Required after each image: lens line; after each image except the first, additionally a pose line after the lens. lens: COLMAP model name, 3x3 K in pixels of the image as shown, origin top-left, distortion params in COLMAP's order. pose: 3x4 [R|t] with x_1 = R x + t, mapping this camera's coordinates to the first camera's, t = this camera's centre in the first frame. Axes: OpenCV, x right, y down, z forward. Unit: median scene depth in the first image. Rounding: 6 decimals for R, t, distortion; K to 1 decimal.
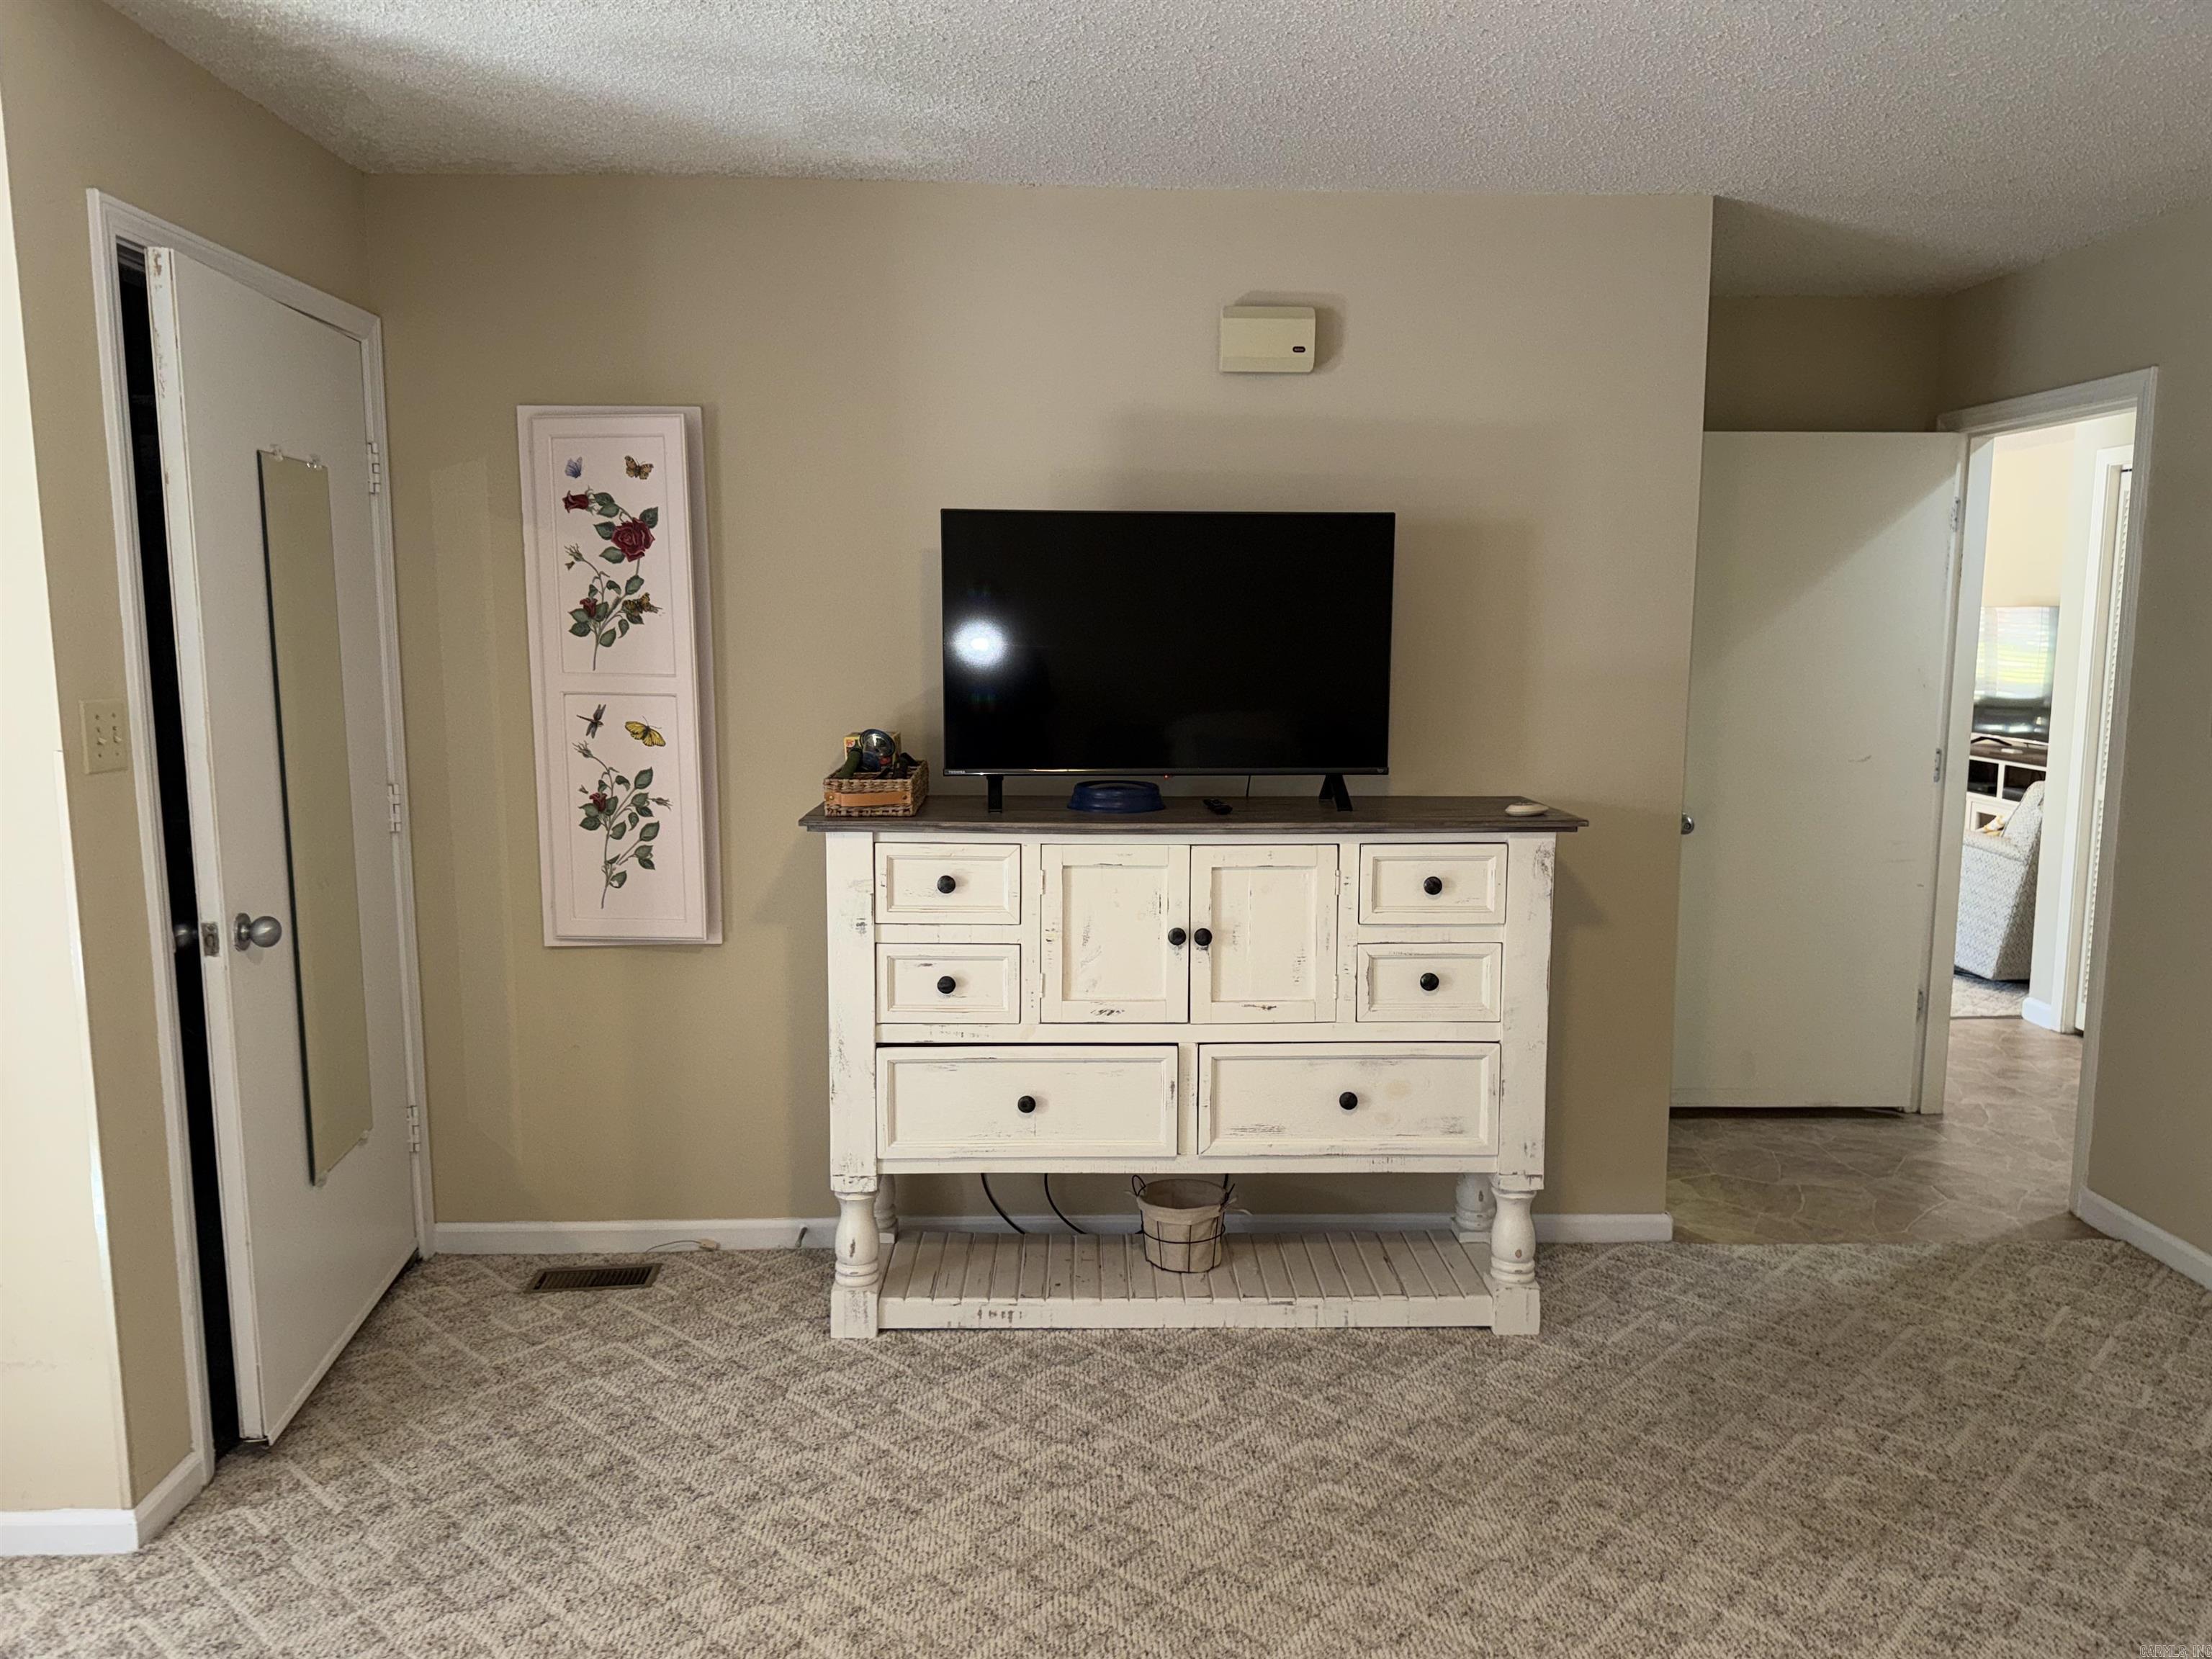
lens RADIAL K [[1549.7, 0, 1116.9], [0, 1549.7, 838.2], [0, 0, 1]] dist [0.098519, -0.122103]
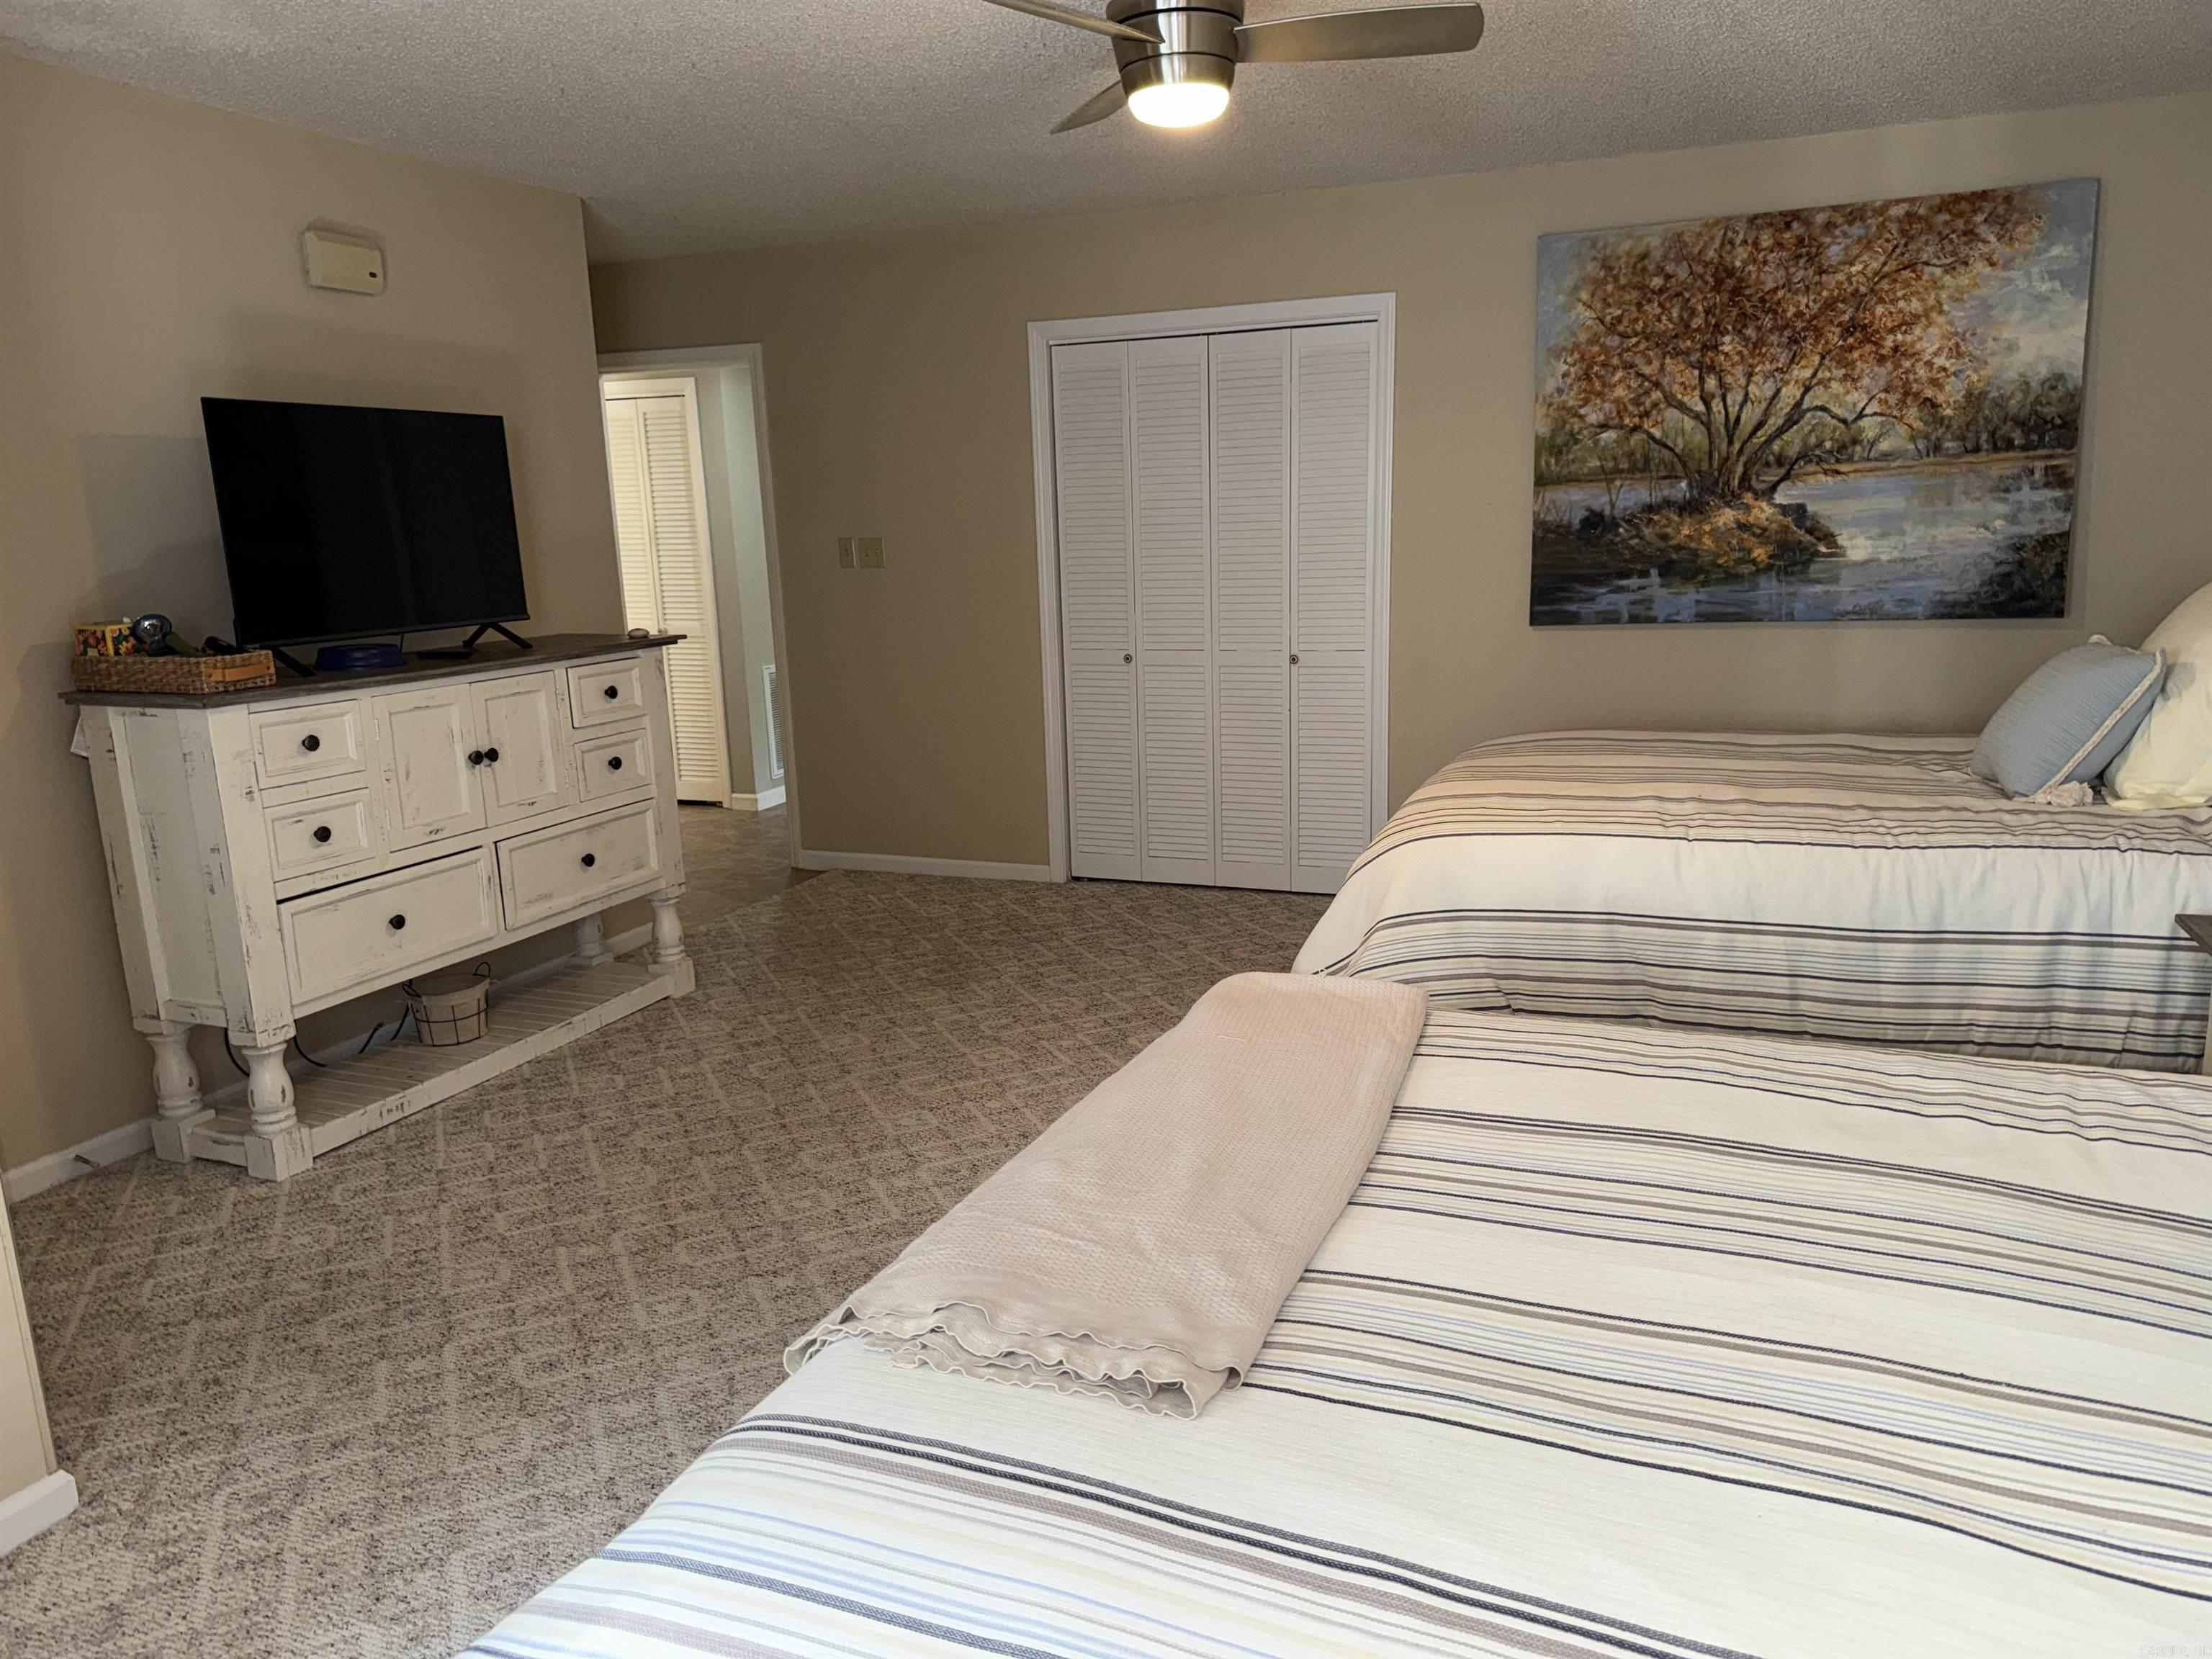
lens RADIAL K [[1549.7, 0, 1116.9], [0, 1549.7, 838.2], [0, 0, 1]] dist [0.098519, -0.122103]
pose [[0.415410, -0.208366, 0.885448, -0.862054], [0.153282, 0.975526, 0.157651, 0.006209], [-0.896626, 0.070233, 0.437182, -0.007085]]
